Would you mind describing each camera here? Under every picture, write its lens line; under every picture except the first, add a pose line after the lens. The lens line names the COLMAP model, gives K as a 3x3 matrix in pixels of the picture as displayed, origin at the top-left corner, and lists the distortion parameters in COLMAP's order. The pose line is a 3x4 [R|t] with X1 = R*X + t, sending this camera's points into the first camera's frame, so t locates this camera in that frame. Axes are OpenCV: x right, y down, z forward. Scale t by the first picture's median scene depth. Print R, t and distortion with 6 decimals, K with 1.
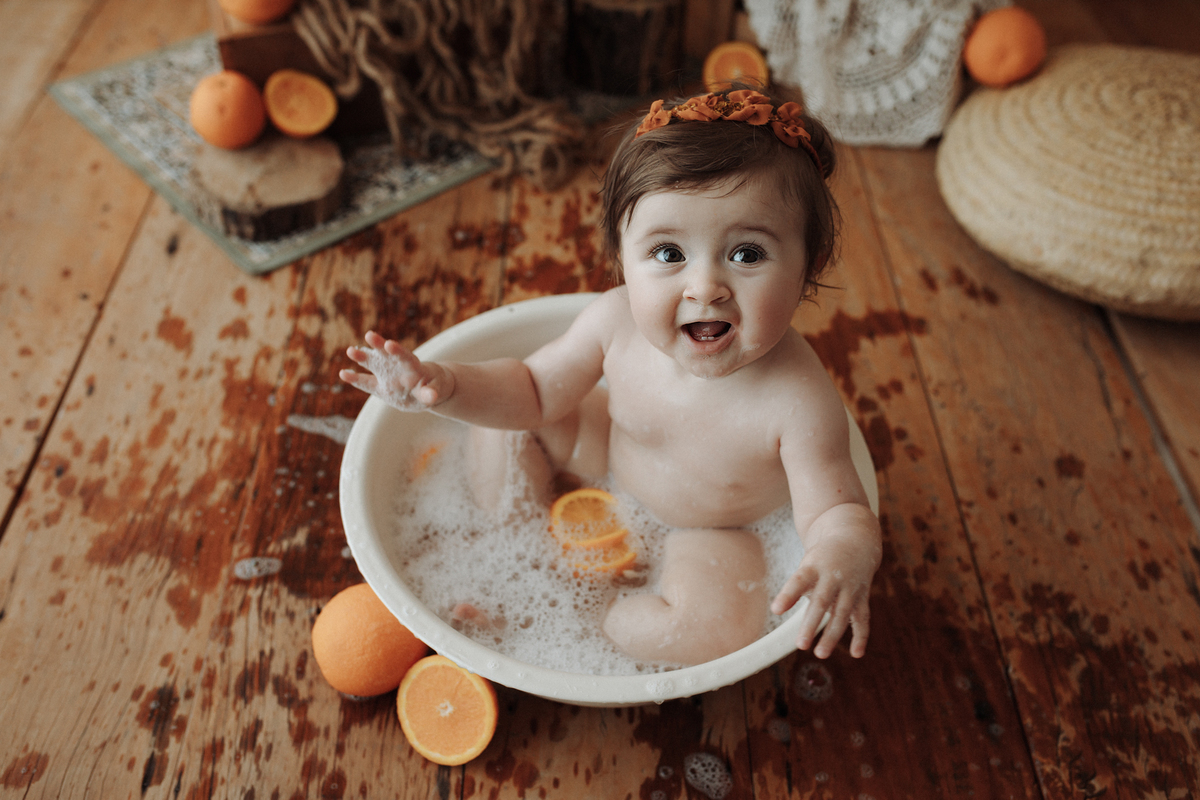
lens RADIAL K [[1153.7, 0, 598.0], [0, 1153.7, 398.4], [0, 0, 1]] dist [-0.042729, 0.021188]
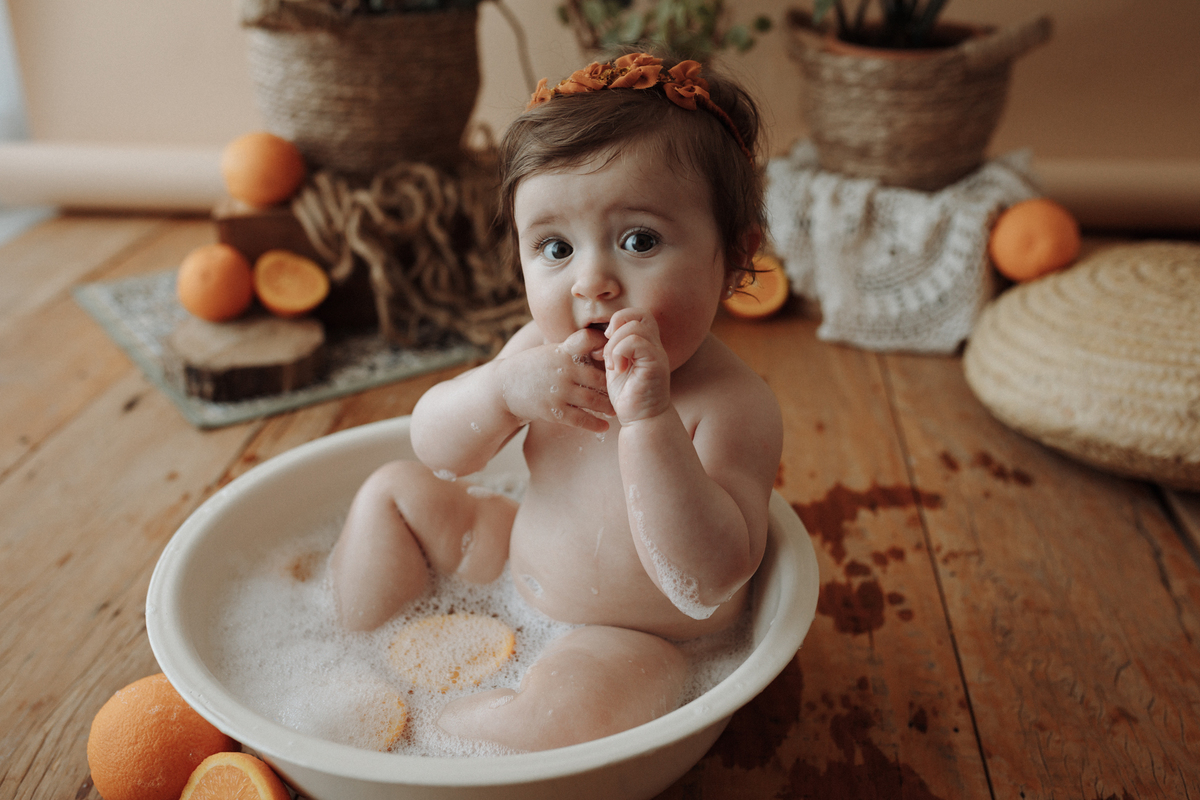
lens RADIAL K [[1160.9, 0, 599.5], [0, 1160.9, 401.5], [0, 0, 1]] dist [-0.044258, 0.036310]
pose [[0.992266, 0.021260, -0.122293, 0.142616], [-0.061517, 0.939944, -0.335740, 0.174962], [0.107811, 0.340667, 0.933982, 0.155571]]
